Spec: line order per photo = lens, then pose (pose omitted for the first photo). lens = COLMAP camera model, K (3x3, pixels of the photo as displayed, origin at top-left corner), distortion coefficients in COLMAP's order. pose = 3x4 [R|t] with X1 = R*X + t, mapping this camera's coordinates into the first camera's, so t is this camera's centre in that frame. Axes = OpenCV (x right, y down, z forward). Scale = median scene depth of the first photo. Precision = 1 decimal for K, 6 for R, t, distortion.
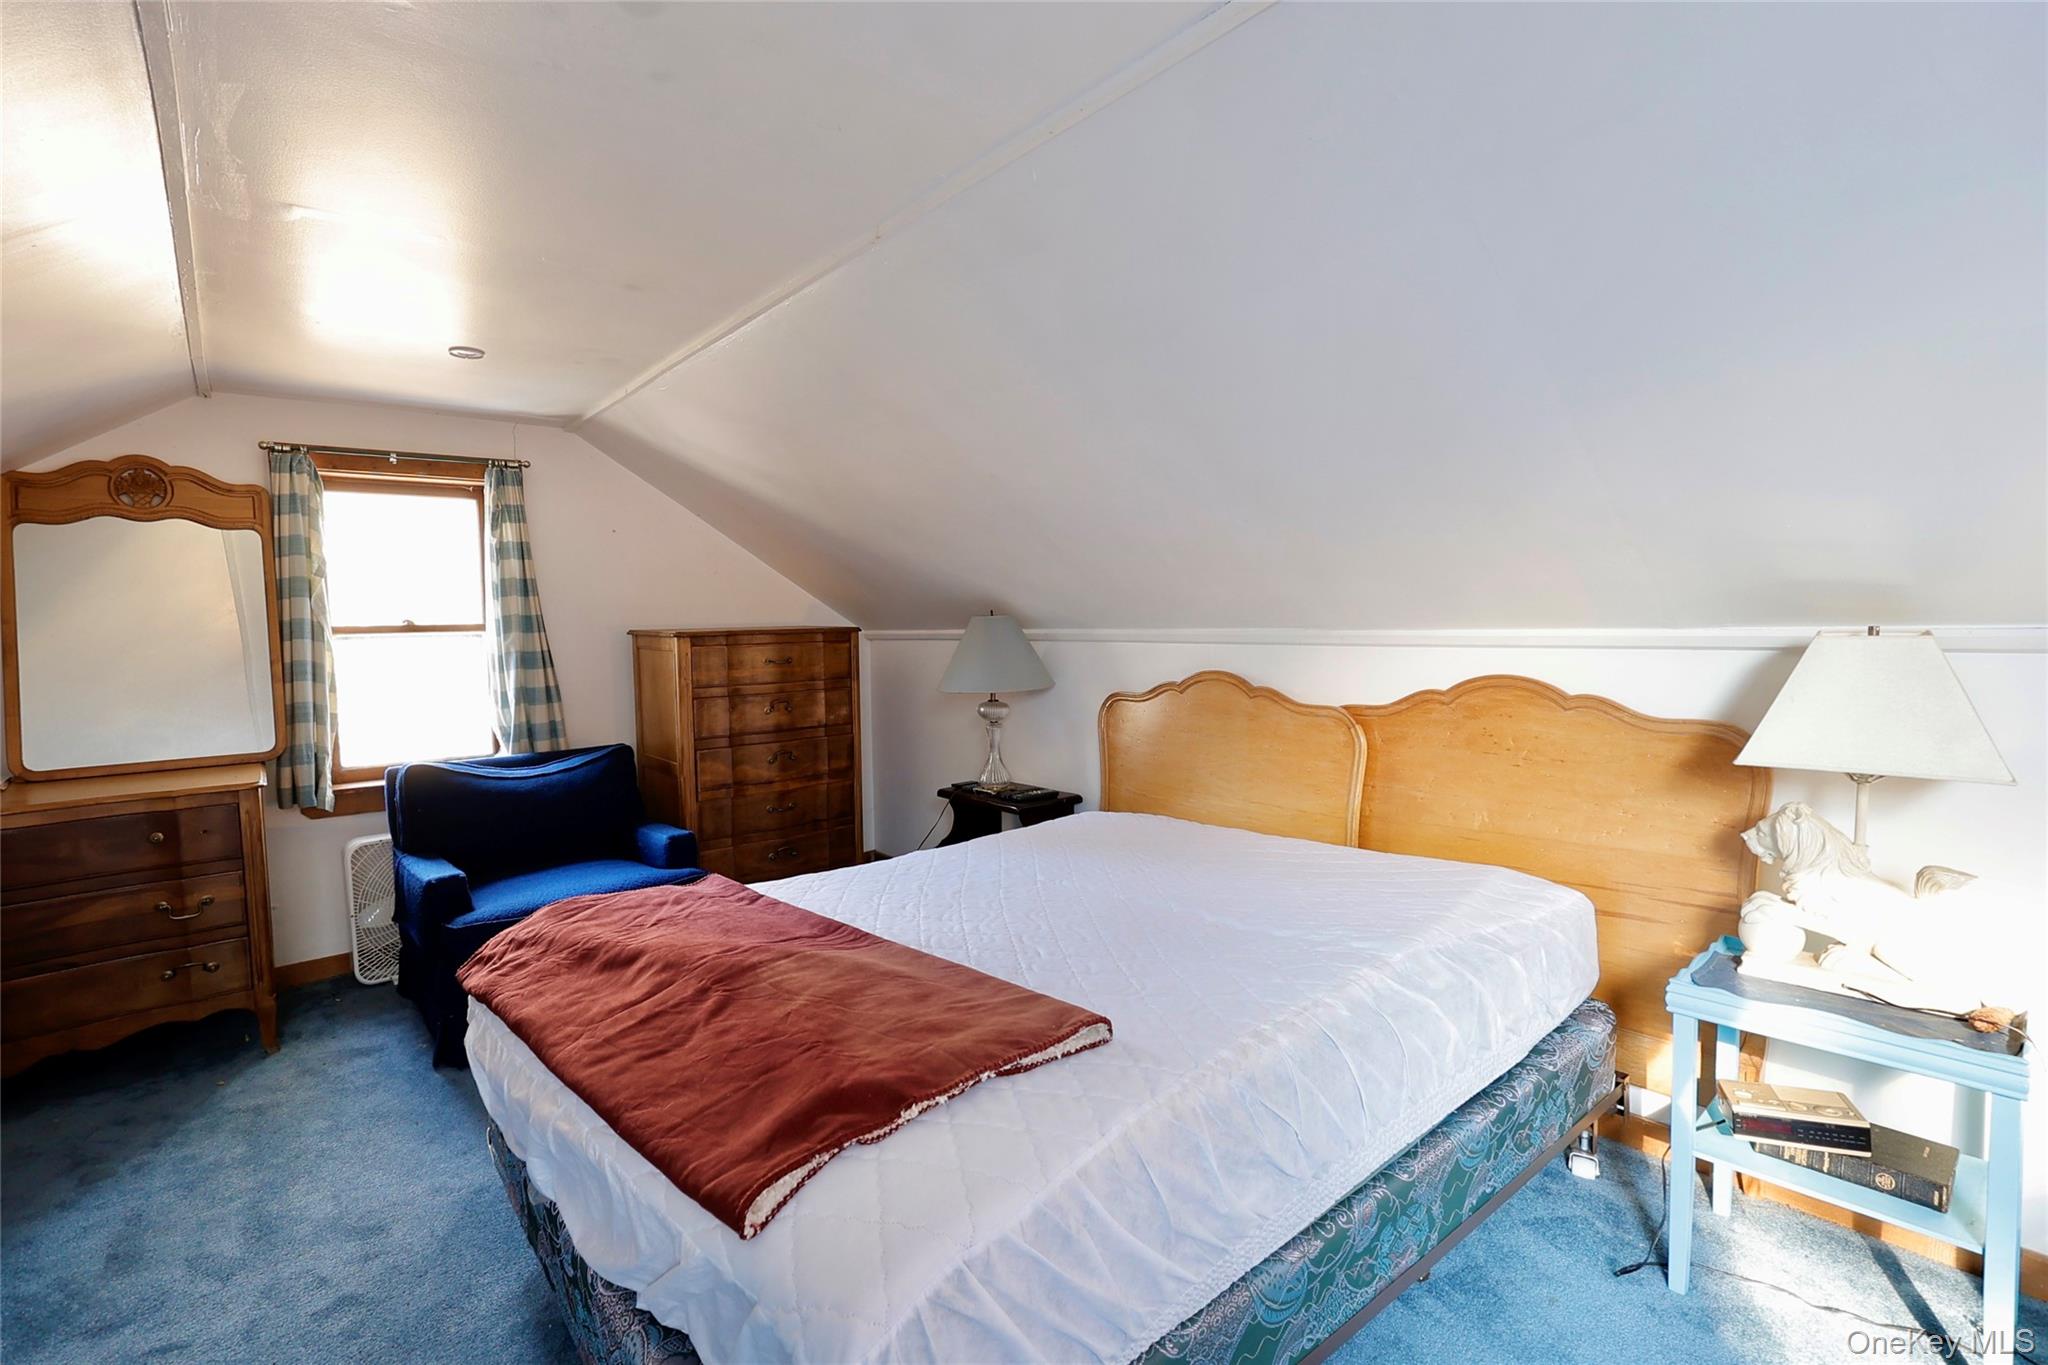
lens RADIAL K [[939.8, 0, 1024.0], [0, 939.8, 682.5], [0, 0, 1]] dist [-0.001568, 0.000005]
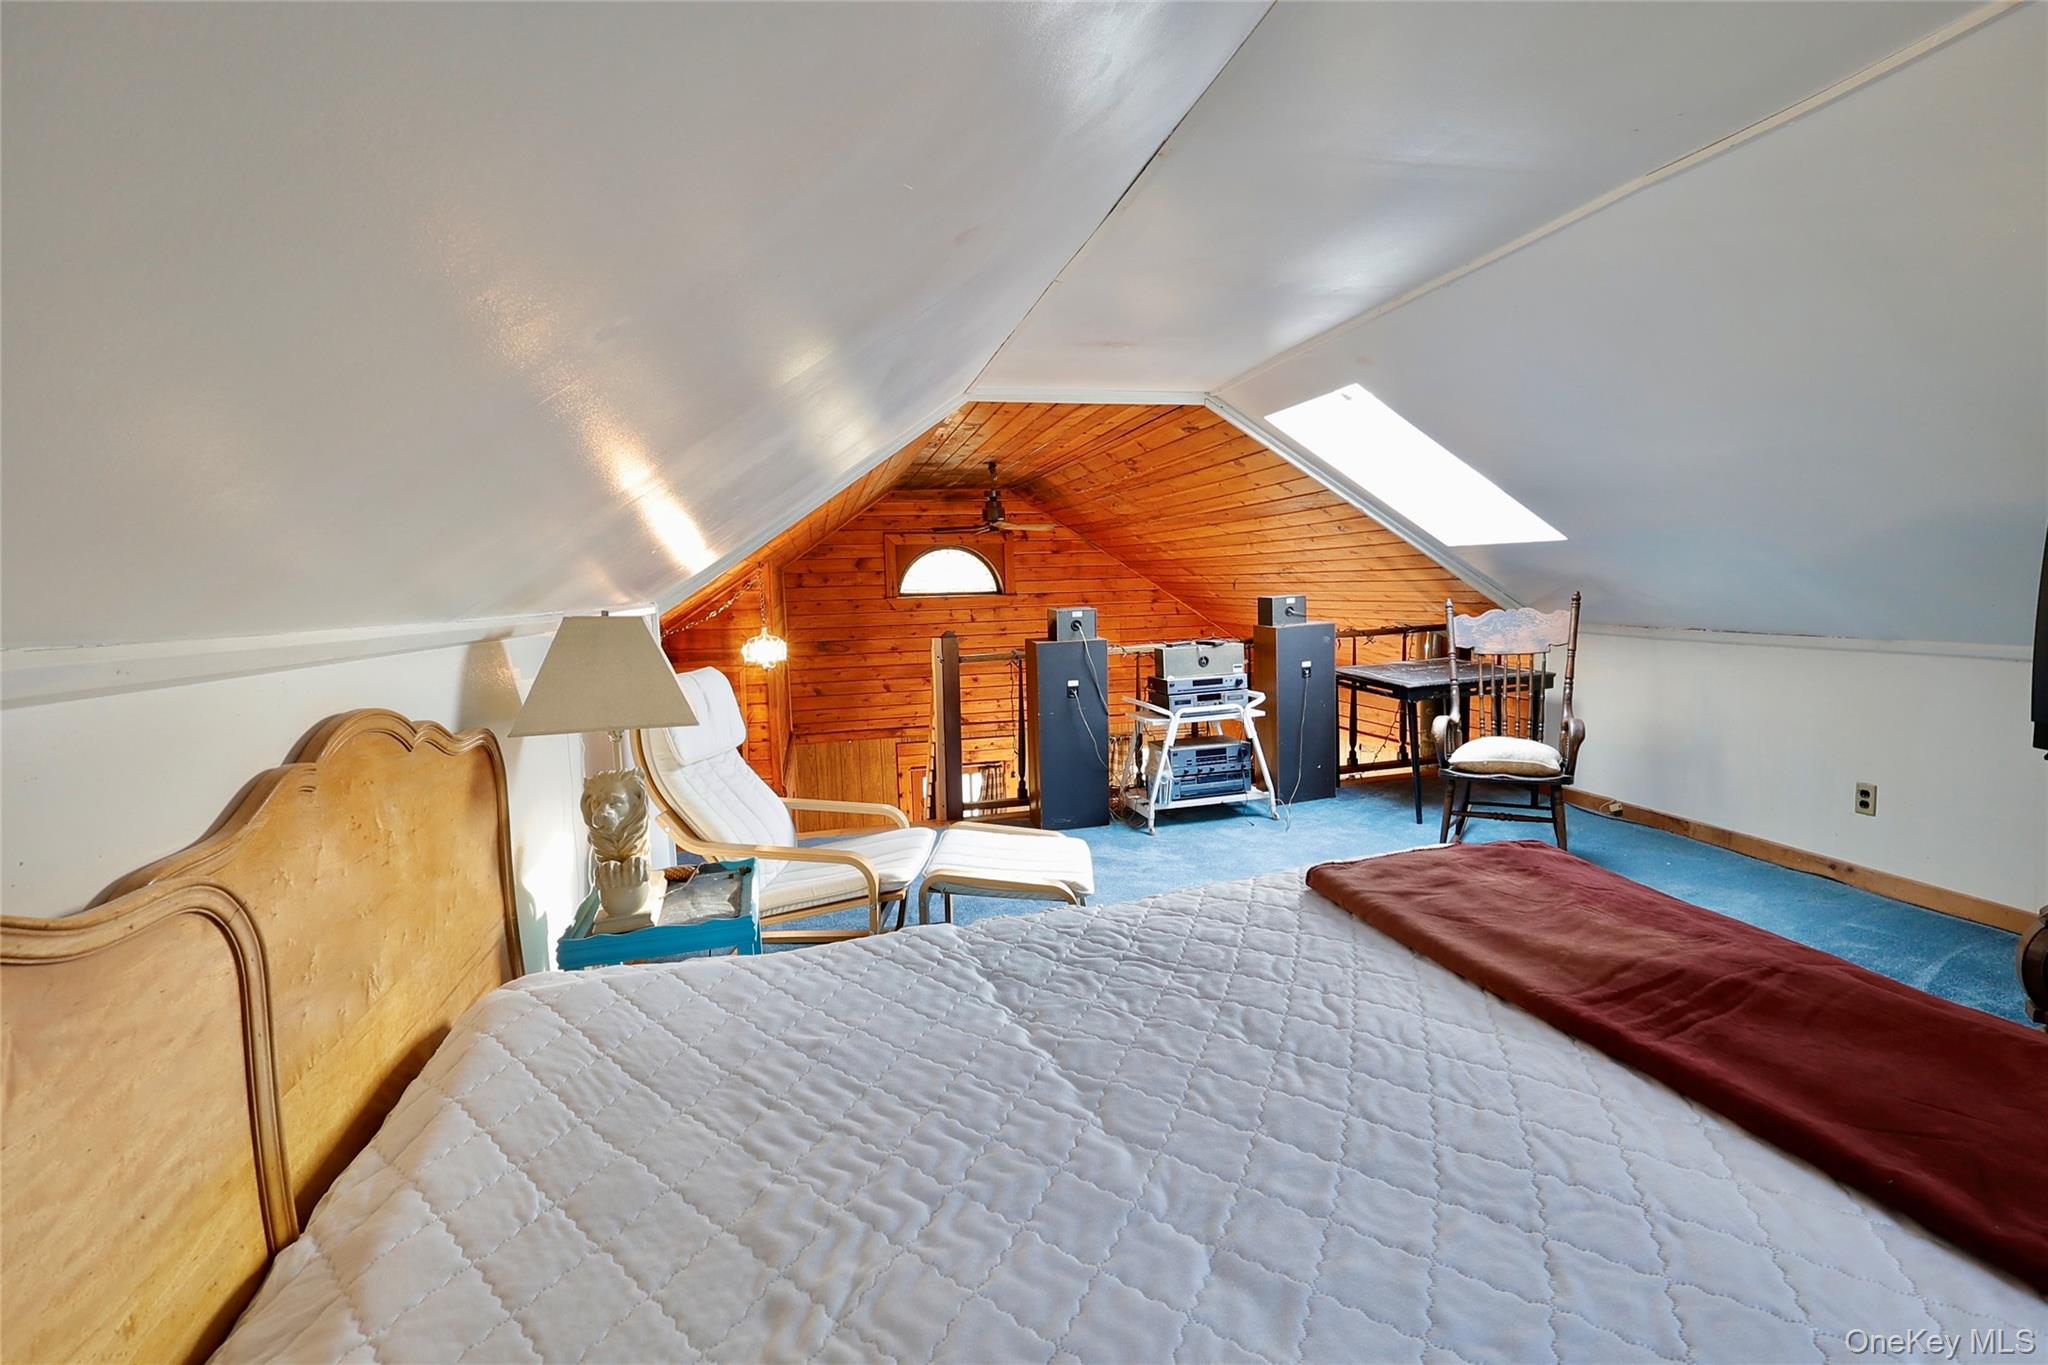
lens RADIAL K [[939.8, 0, 1024.0], [0, 939.8, 682.5], [0, 0, 1]] dist [-0.001568, 0.000005]
pose [[-0.895120, 0.007781, 0.445758, -0.056023], [0.083994, 0.984886, 0.151475, -0.058772], [-0.437842, 0.173030, -0.882244, 1.038067]]
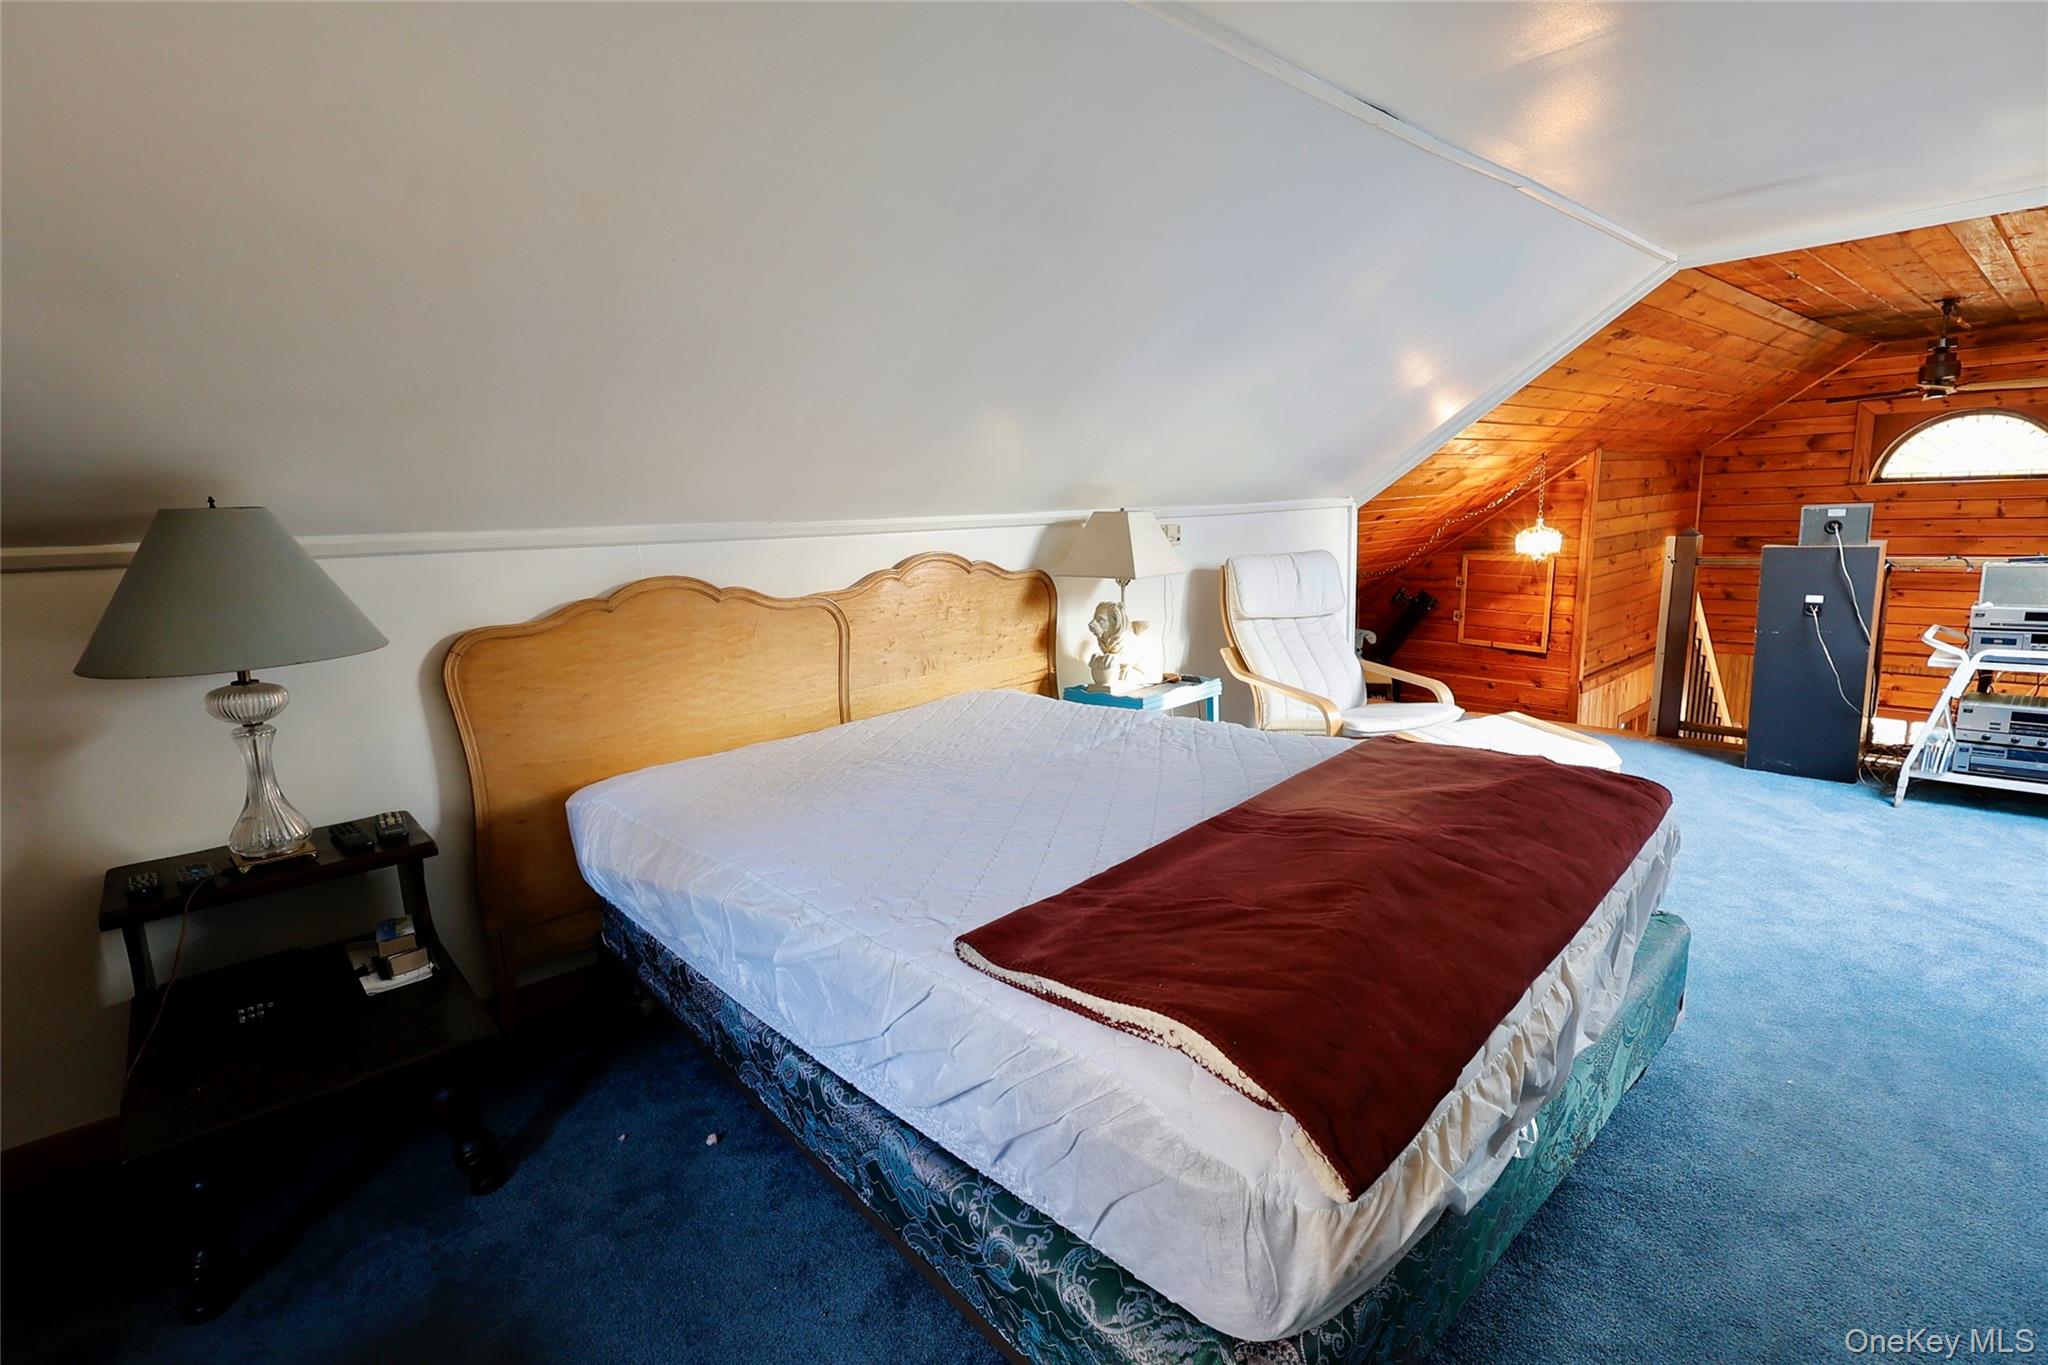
lens RADIAL K [[939.8, 0, 1024.0], [0, 939.8, 682.5], [0, 0, 1]] dist [-0.001568, 0.000005]
pose [[-0.033706, -0.157384, 0.986962, -0.652077], [0.106572, 0.981327, 0.160125, -0.019943], [-0.993734, 0.110580, -0.016304, 0.718763]]
